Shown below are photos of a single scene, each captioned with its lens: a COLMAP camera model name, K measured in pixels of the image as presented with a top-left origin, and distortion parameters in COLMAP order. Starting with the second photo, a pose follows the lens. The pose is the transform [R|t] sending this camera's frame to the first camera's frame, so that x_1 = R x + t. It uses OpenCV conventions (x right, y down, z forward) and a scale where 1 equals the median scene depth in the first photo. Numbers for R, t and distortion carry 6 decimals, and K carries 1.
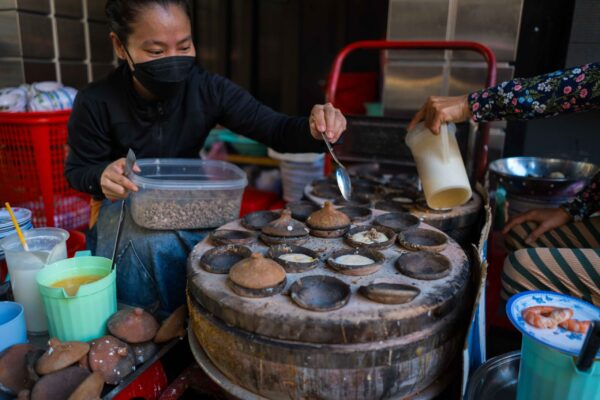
lens RADIAL K [[479.2, 0, 300.0], [0, 479.2, 200.0], [0, 0, 1]] dist [-0.029304, 0.004642]
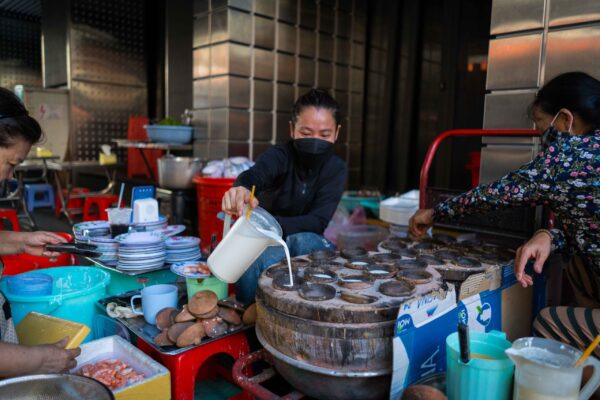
lens RADIAL K [[479.2, 0, 300.0], [0, 479.2, 200.0], [0, 0, 1]] dist [-0.029304, 0.004642]
pose [[0.912282, 0.048534, -0.406676, 0.666067], [-0.106975, 0.986722, -0.122215, 0.090455], [0.395345, 0.154999, 0.905361, -0.589022]]
